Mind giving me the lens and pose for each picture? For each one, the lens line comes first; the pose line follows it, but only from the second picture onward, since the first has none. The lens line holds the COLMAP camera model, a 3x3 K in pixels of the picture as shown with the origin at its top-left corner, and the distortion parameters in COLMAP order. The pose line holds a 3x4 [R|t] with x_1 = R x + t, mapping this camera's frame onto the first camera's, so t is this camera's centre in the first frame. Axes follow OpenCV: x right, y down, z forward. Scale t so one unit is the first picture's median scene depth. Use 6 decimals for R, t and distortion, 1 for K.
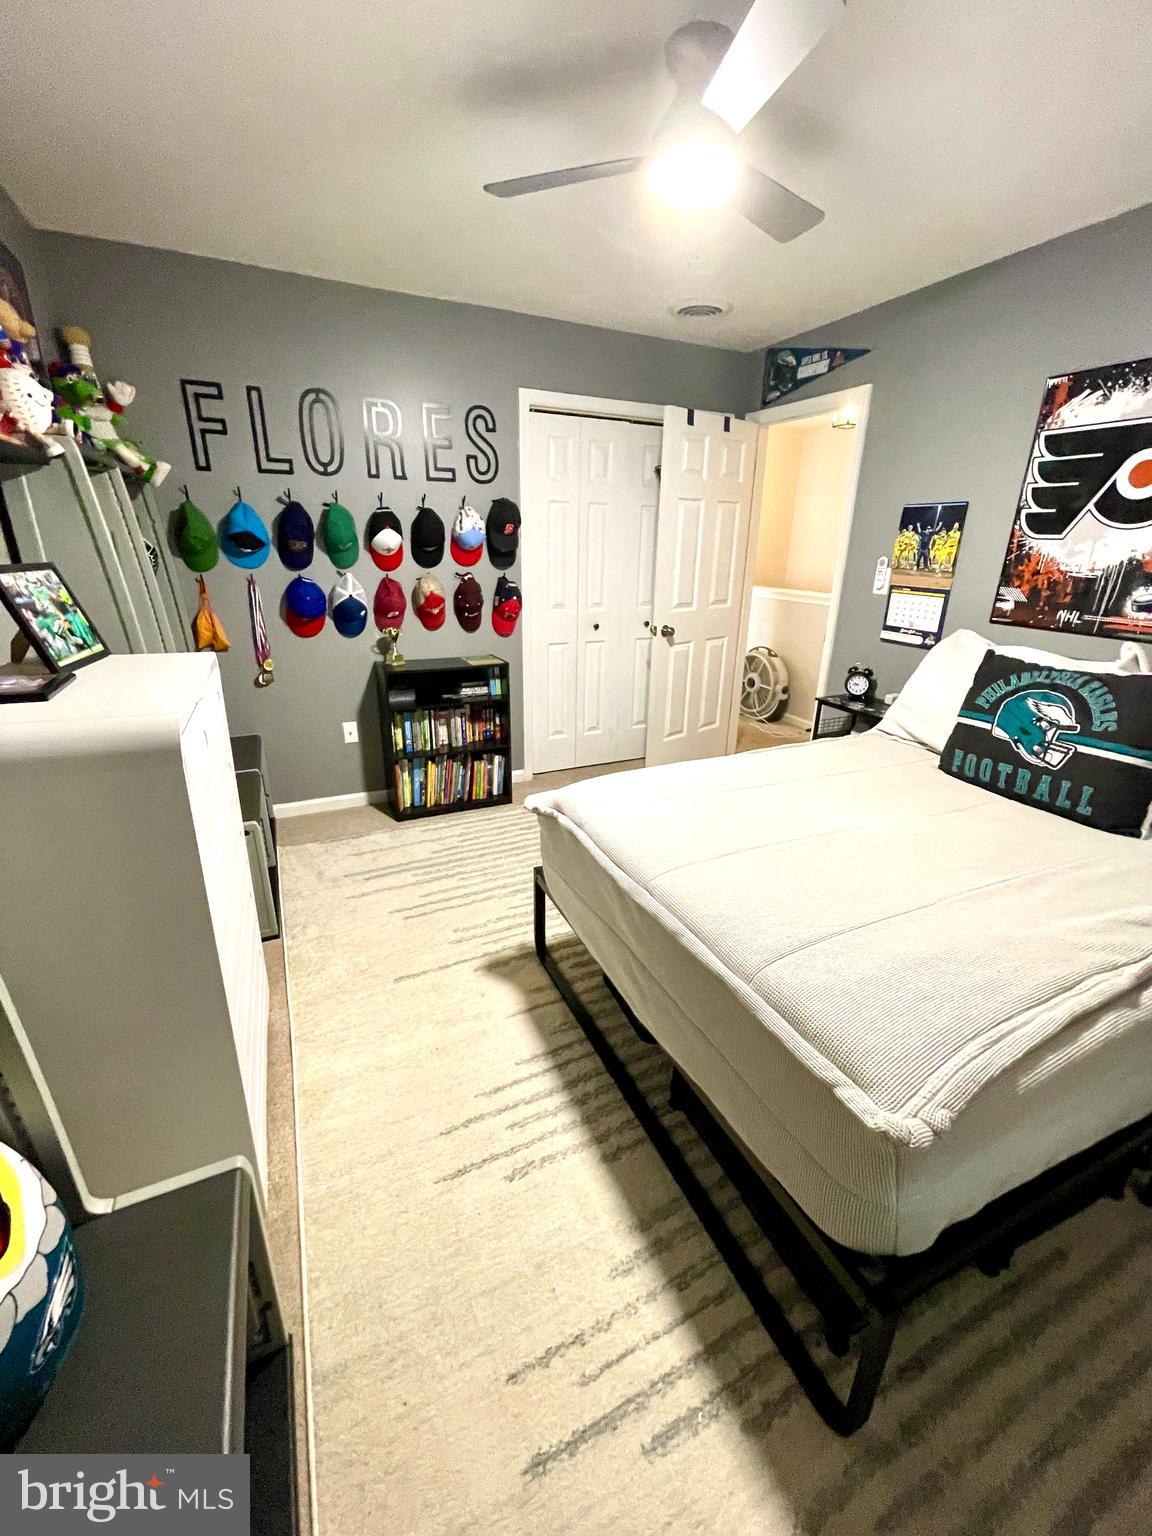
lens RADIAL K [[611.7, 0, 587.5], [0, 611.7, 762.8], [0, 0, 1]] dist [-0.000993, 0.000515]
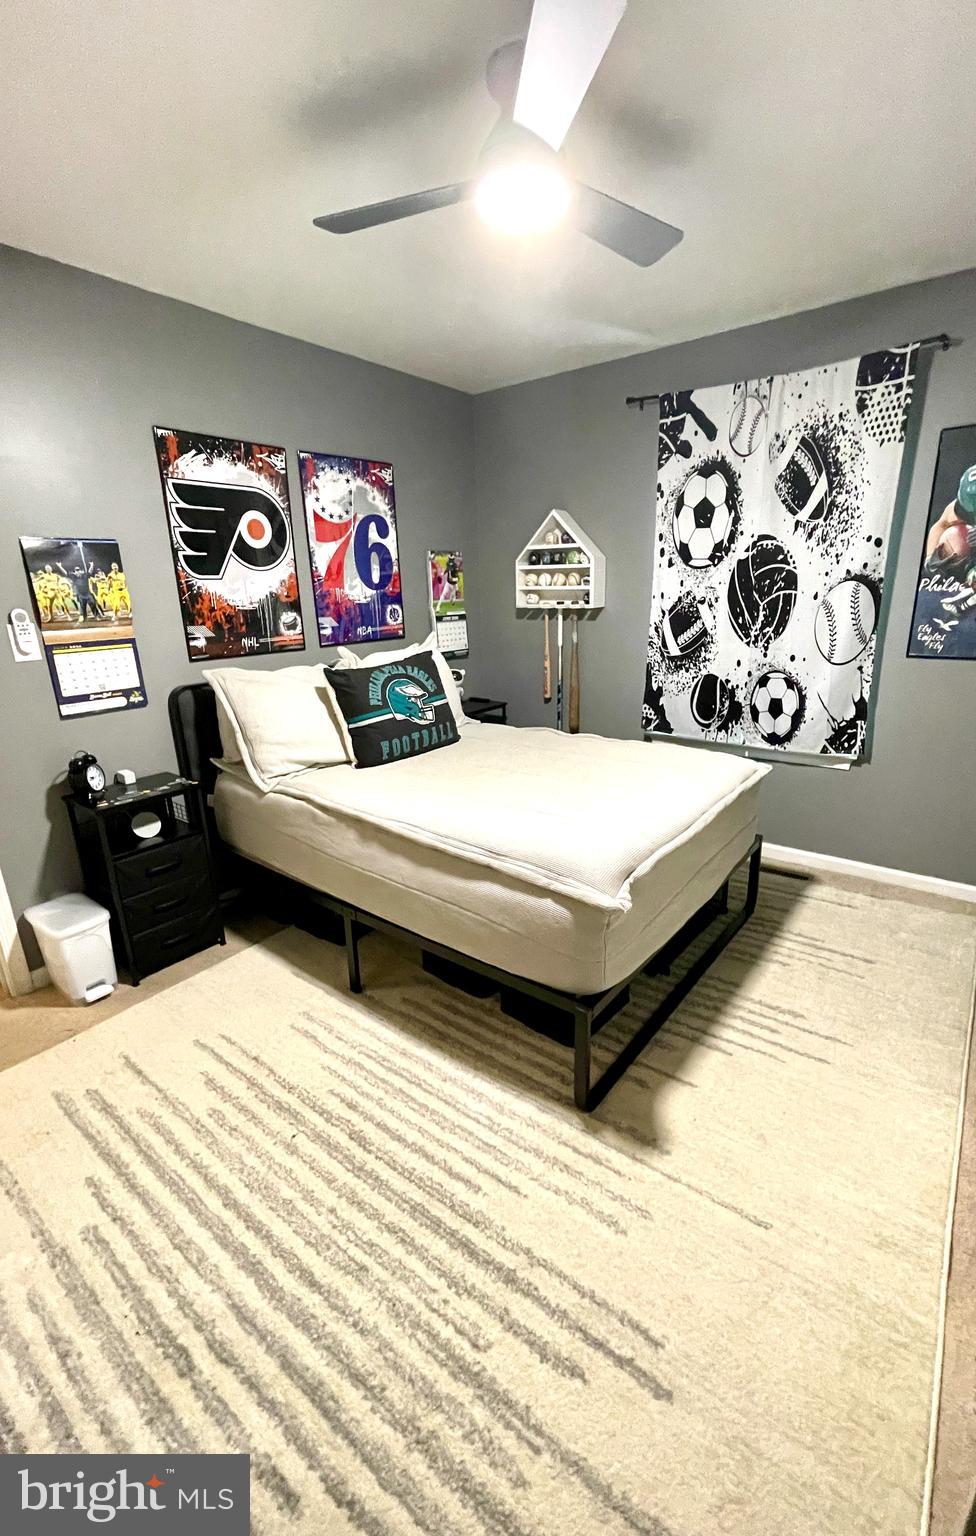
lens RADIAL K [[644.8, 0, 503.6], [0, 644.8, 775.7], [0, 0, 1]] dist [0.003583, 0.000557]
pose [[-0.446865, -0.267043, 0.853815, -0.576262], [0.322707, 0.842031, 0.432254, -0.401599], [-0.834369, 0.468691, -0.290098, 1.065688]]
